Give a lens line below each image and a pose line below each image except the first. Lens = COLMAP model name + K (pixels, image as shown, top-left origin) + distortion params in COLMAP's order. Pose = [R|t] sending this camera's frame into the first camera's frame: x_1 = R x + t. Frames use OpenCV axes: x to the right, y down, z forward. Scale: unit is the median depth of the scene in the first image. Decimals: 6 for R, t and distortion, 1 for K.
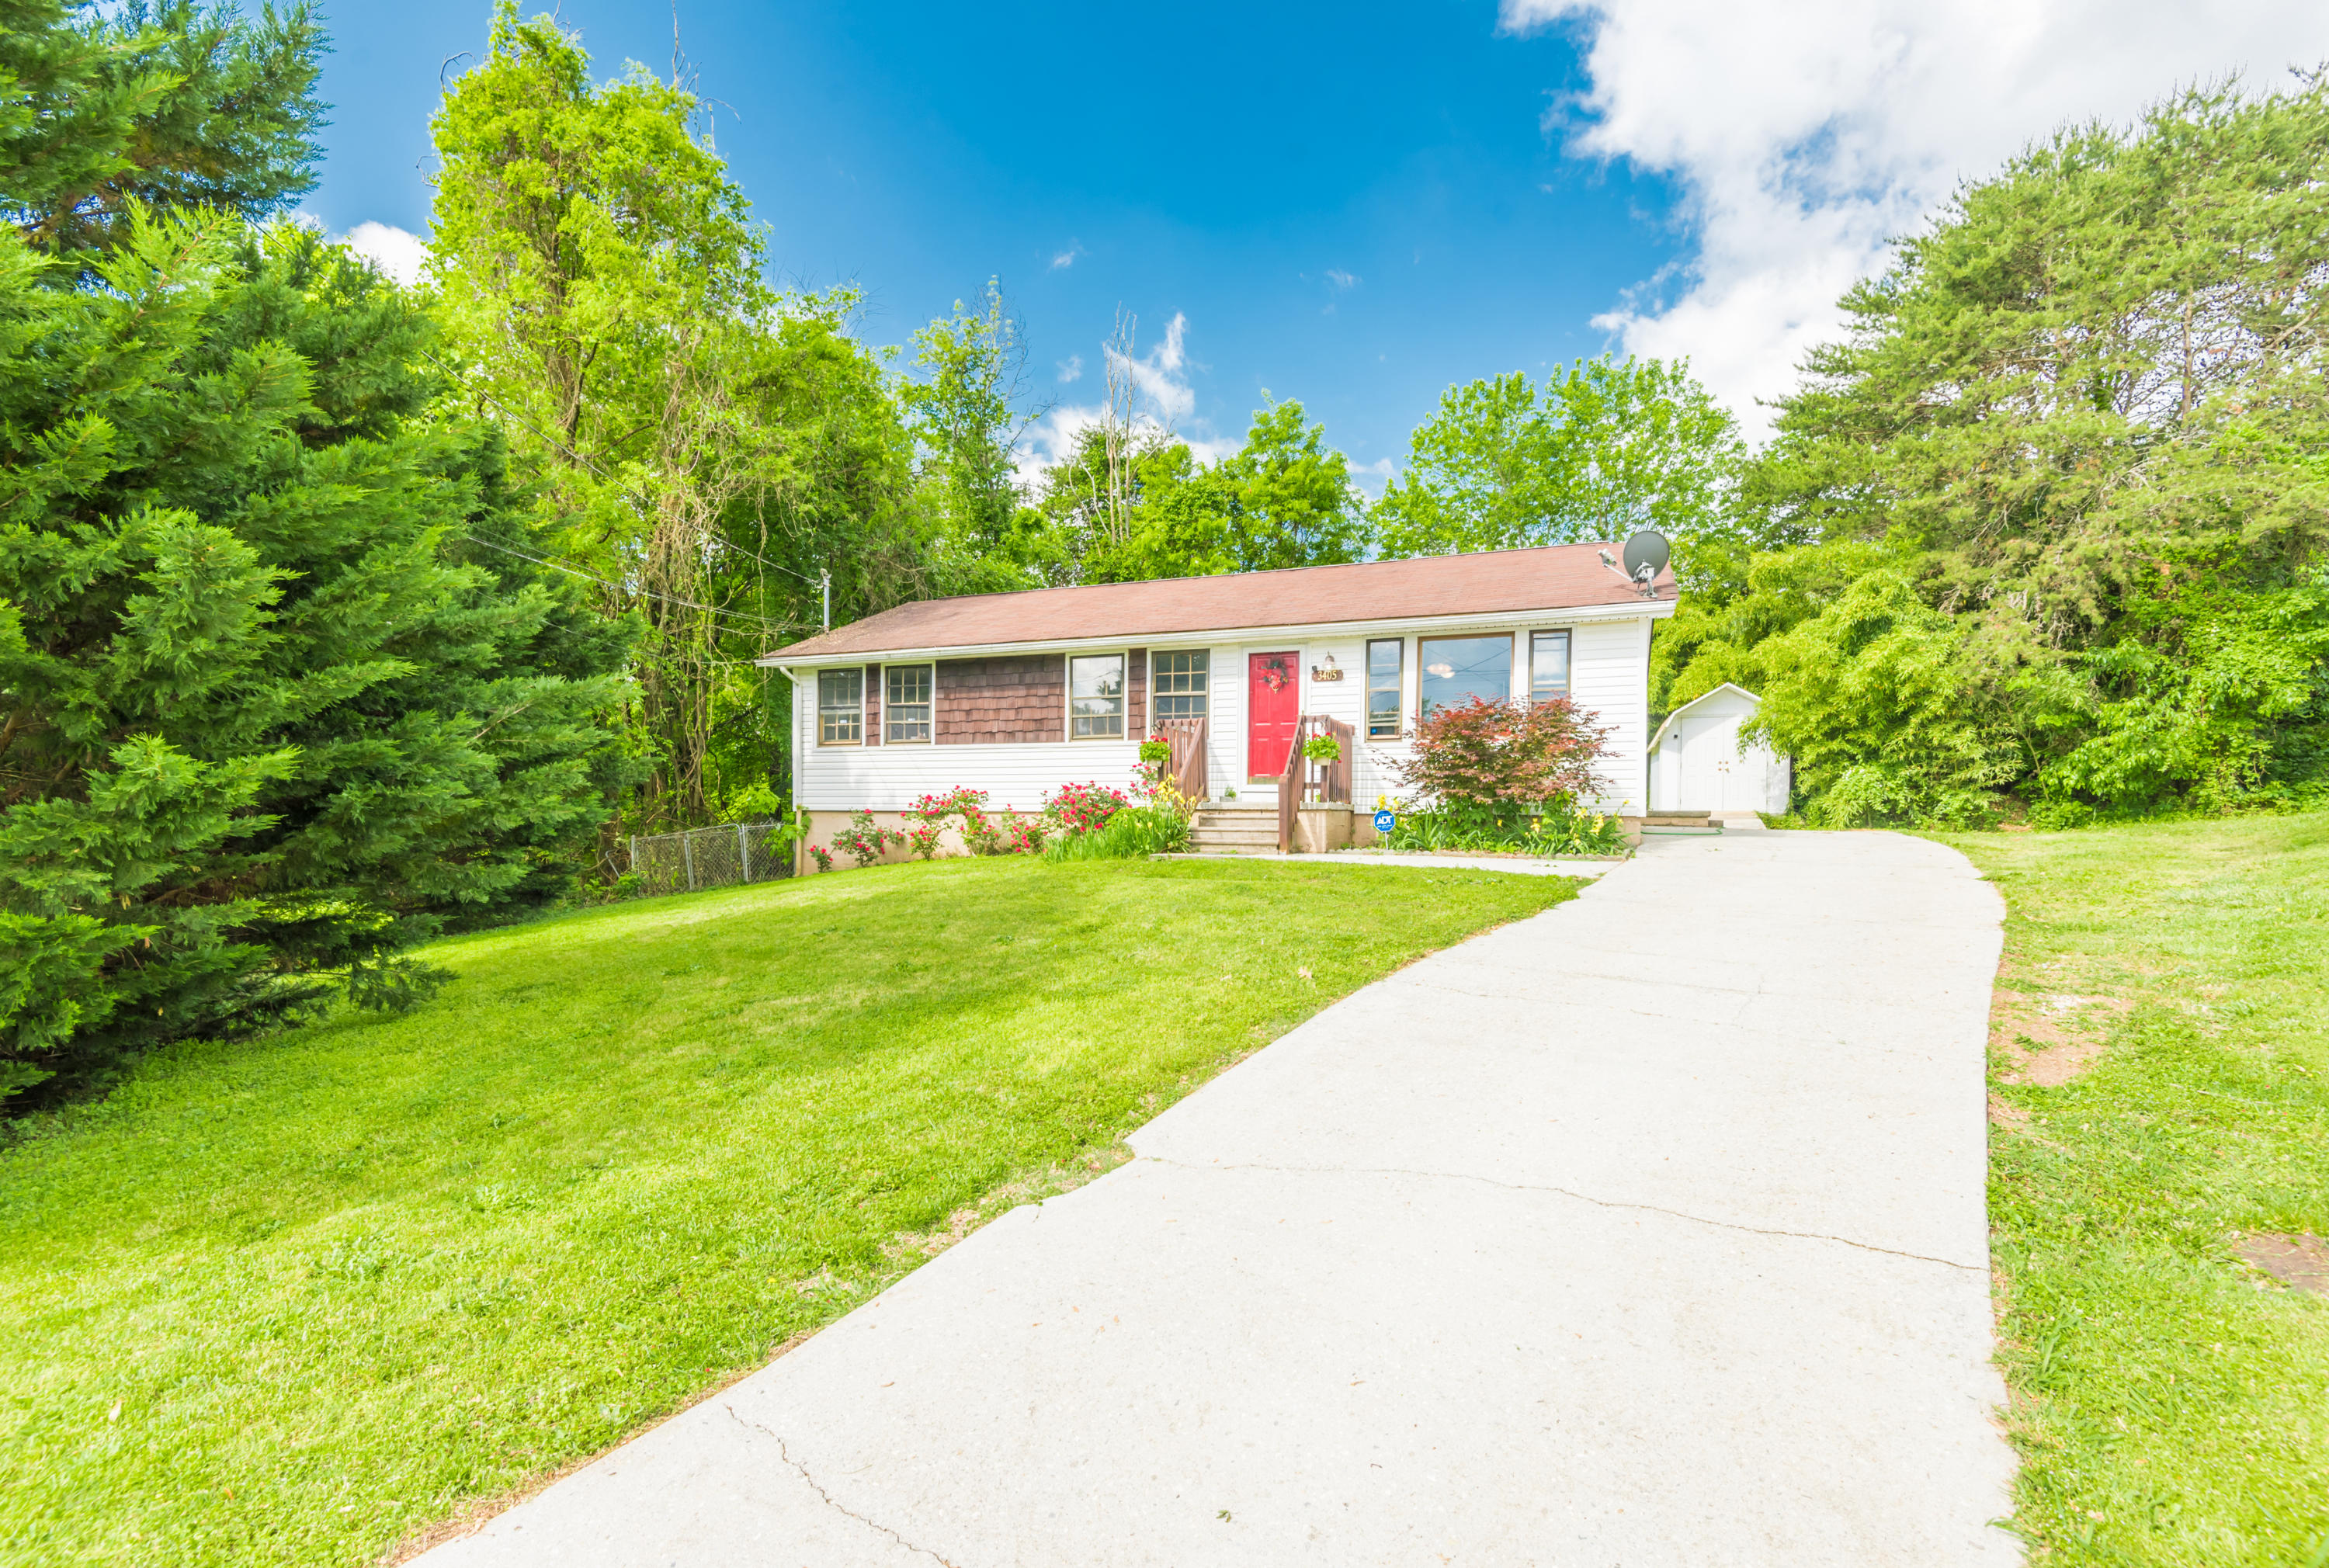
lens RADIAL K [[1071.8, 0, 1164.5], [0, 1071.8, 784.0], [0, 0, 1]] dist [0.003812, 0.000074]
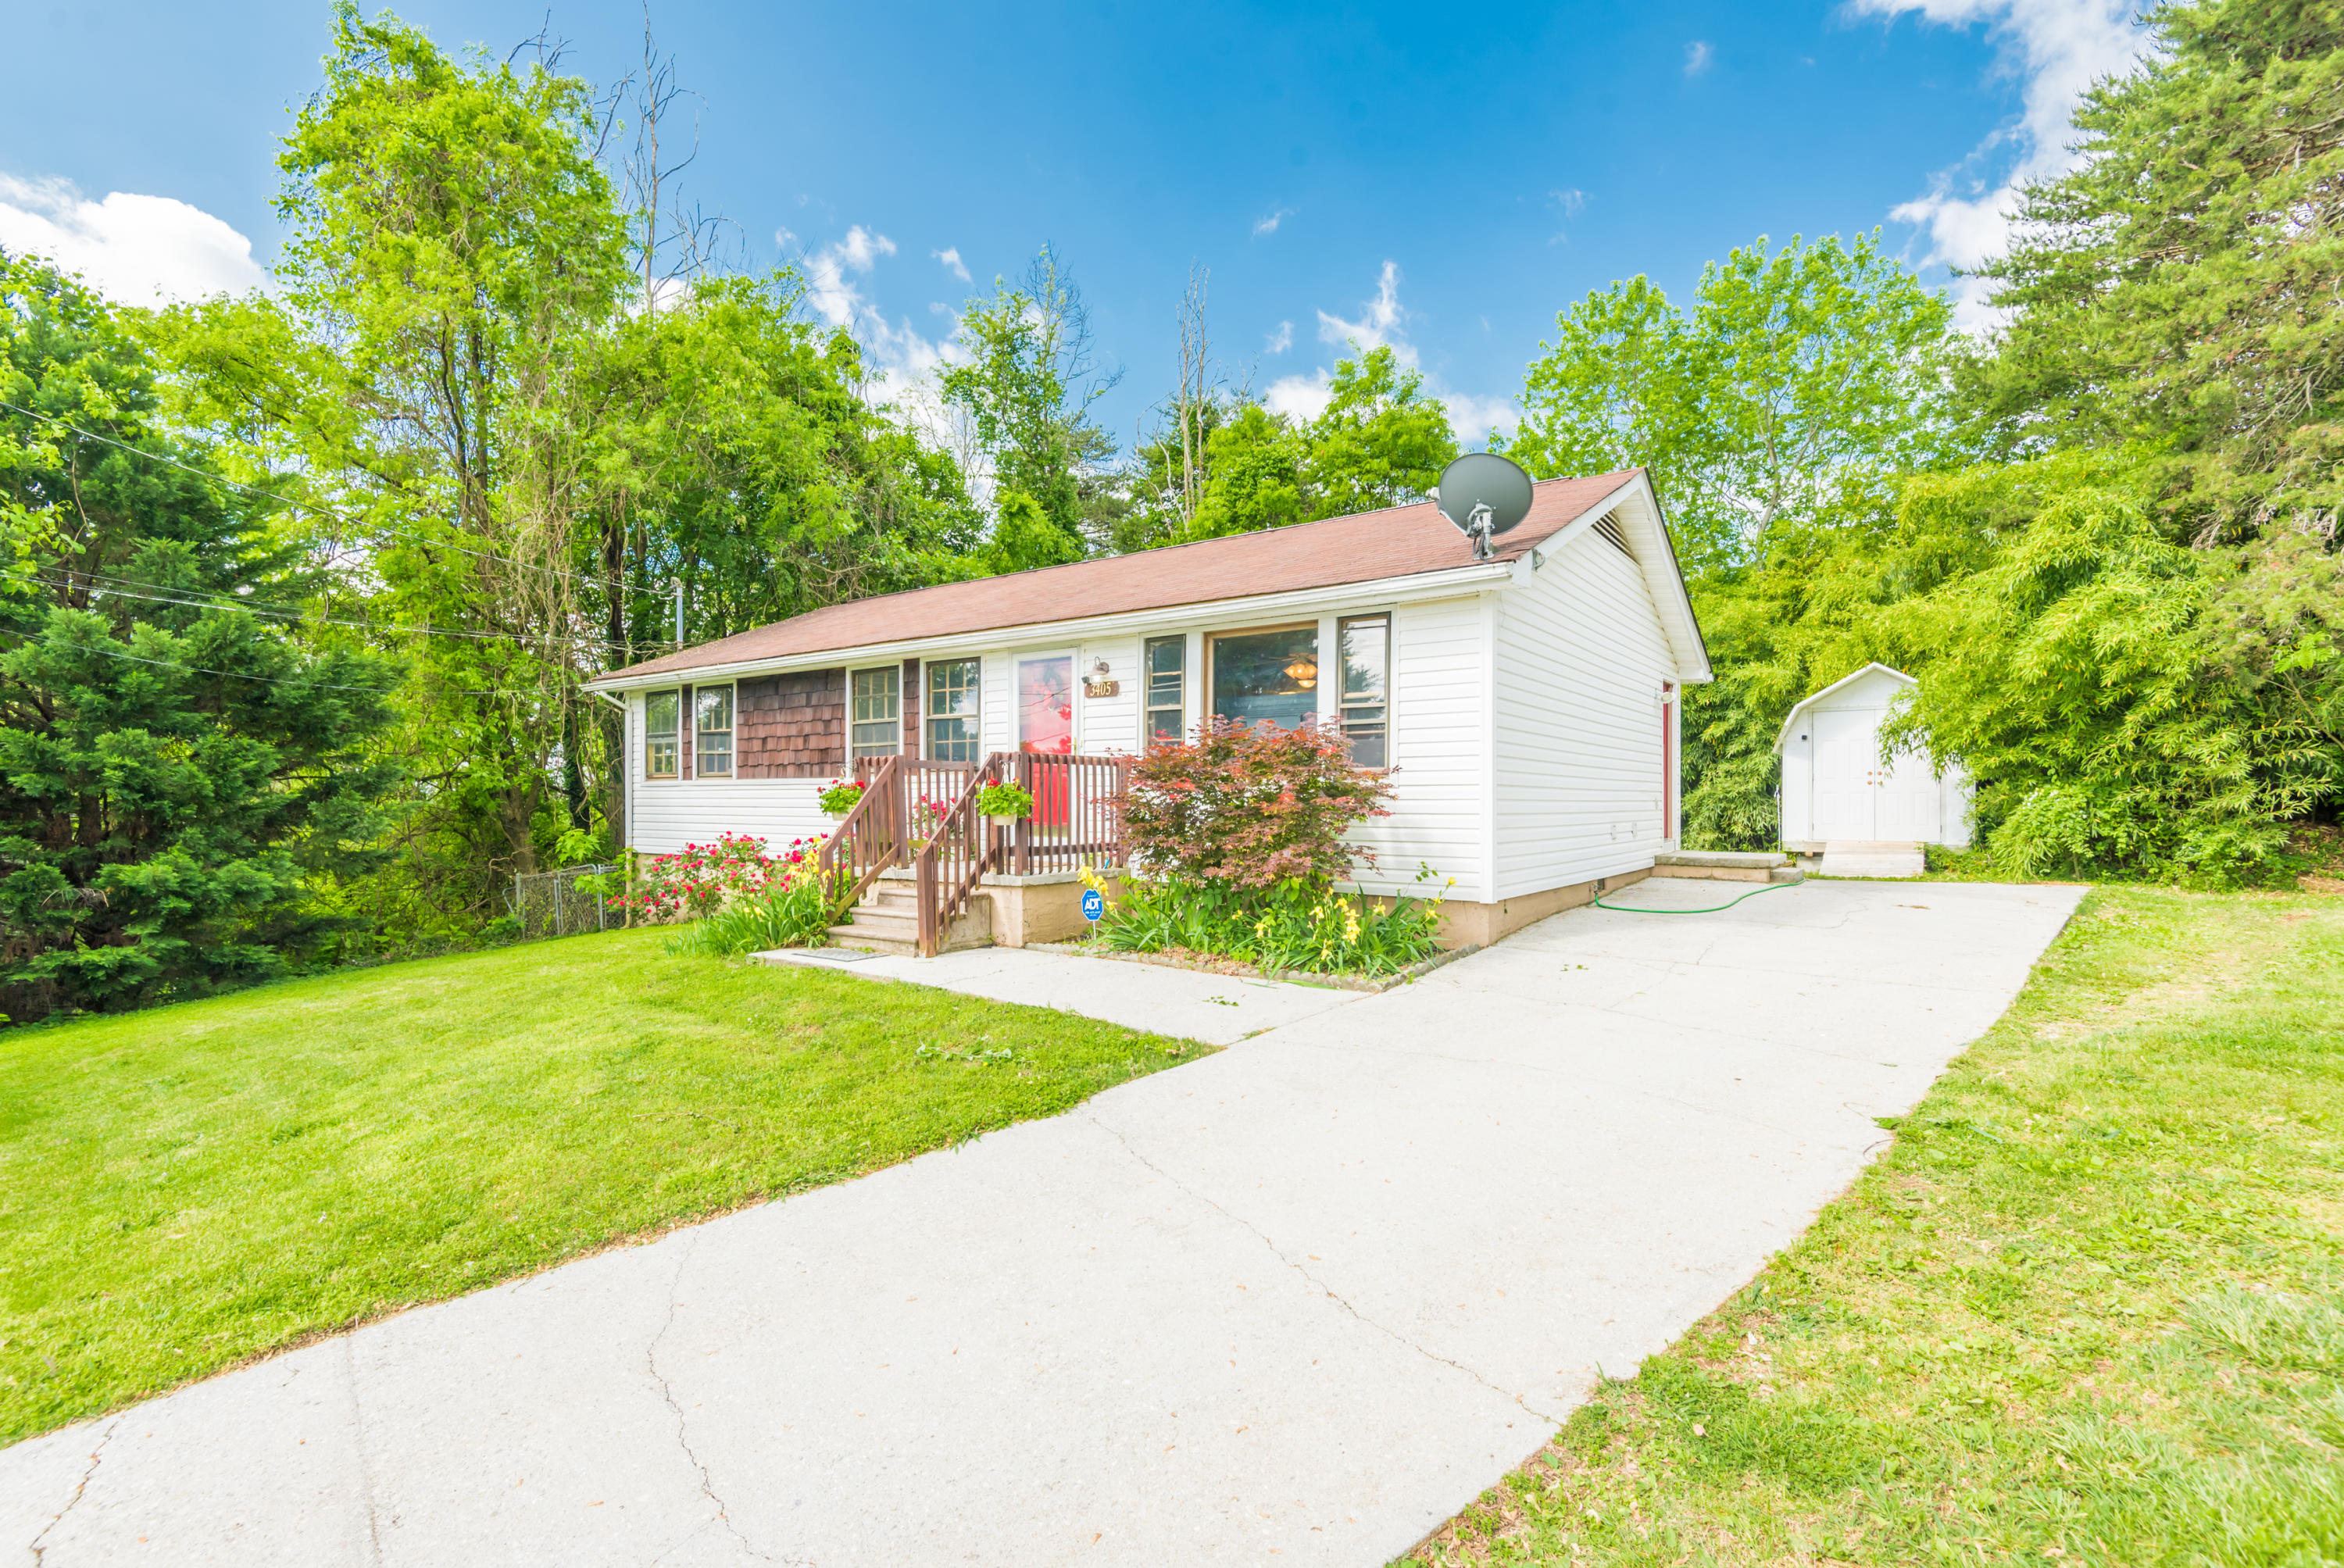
lens RADIAL K [[1074.9, 0, 1167.3], [0, 1074.9, 771.2], [0, 0, 1]] dist [-0.002670, -0.000481]
pose [[0.971887, -0.013114, -0.235082, 0.294385], [0.013502, 0.999909, 0.000043, -0.036029], [0.235060, -0.003216, 0.971976, 0.243210]]
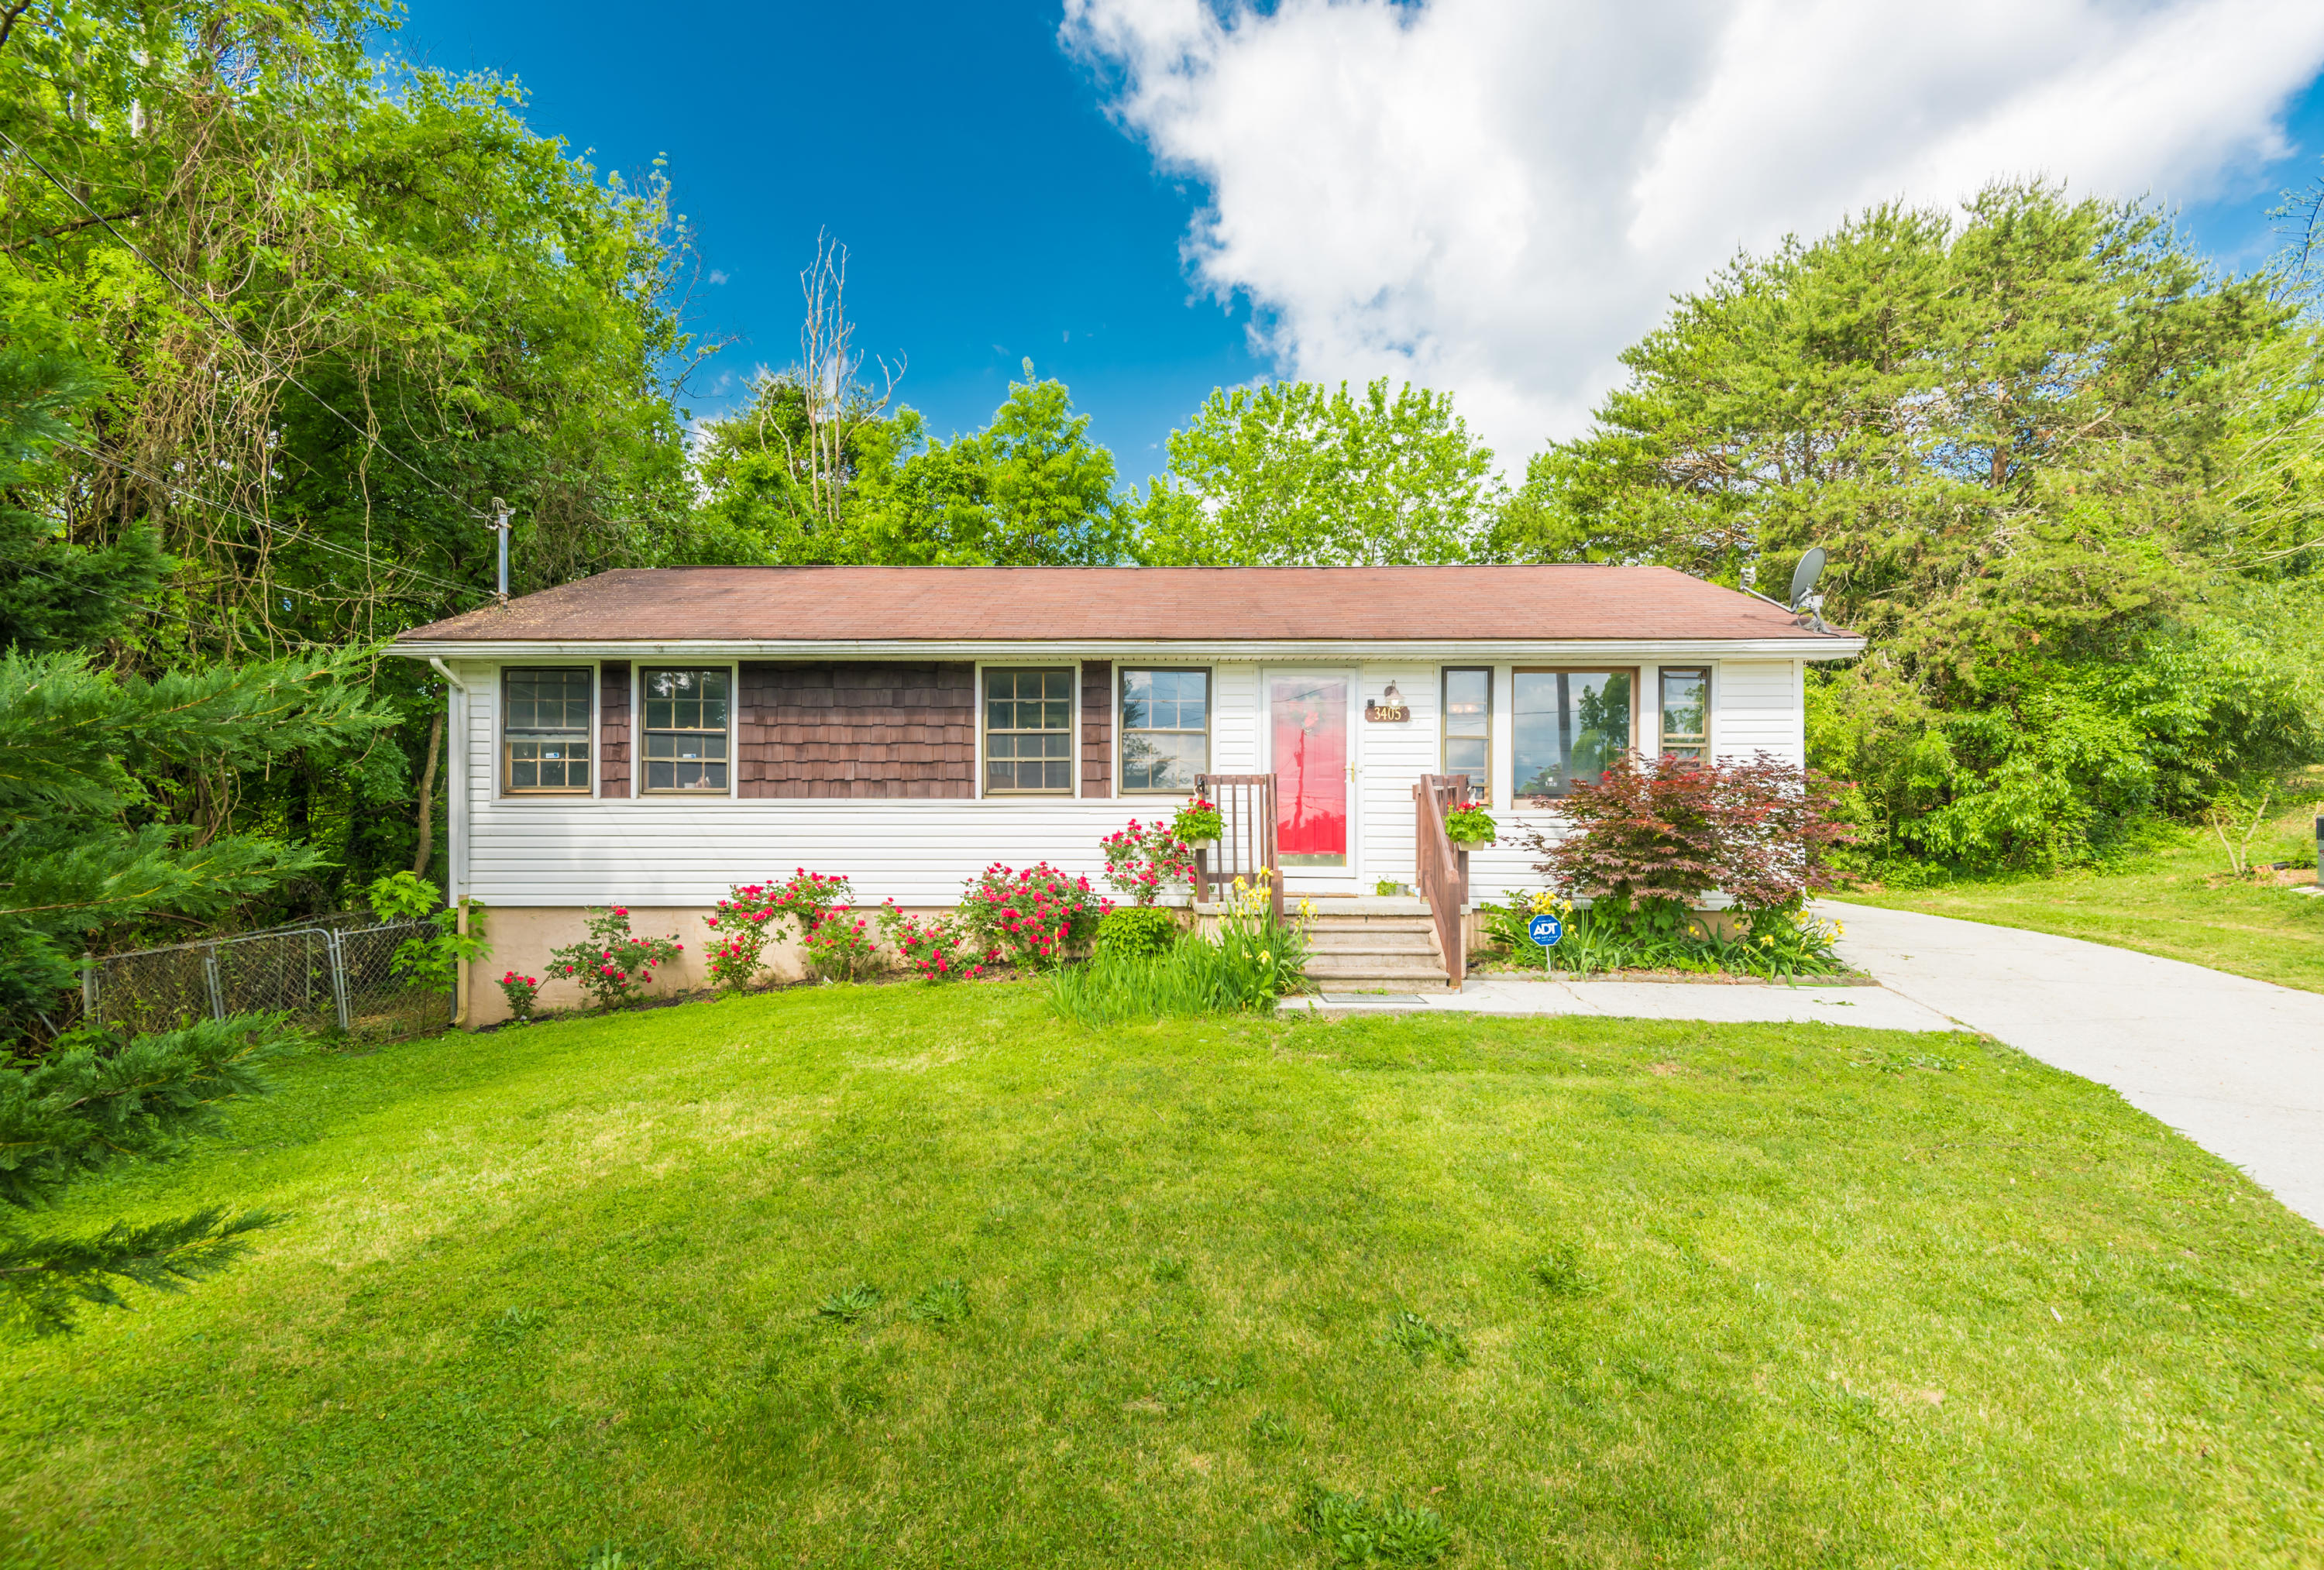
lens RADIAL K [[1071.0, 0, 1156.6], [0, 1071.0, 790.6], [0, 0, 1]] dist [0.014449, -0.000896]
pose [[0.928775, 0.010412, 0.370497, -0.205764], [-0.005447, 0.999881, -0.014446, -0.031203], [-0.370603, 0.011399, 0.928721, 0.316305]]
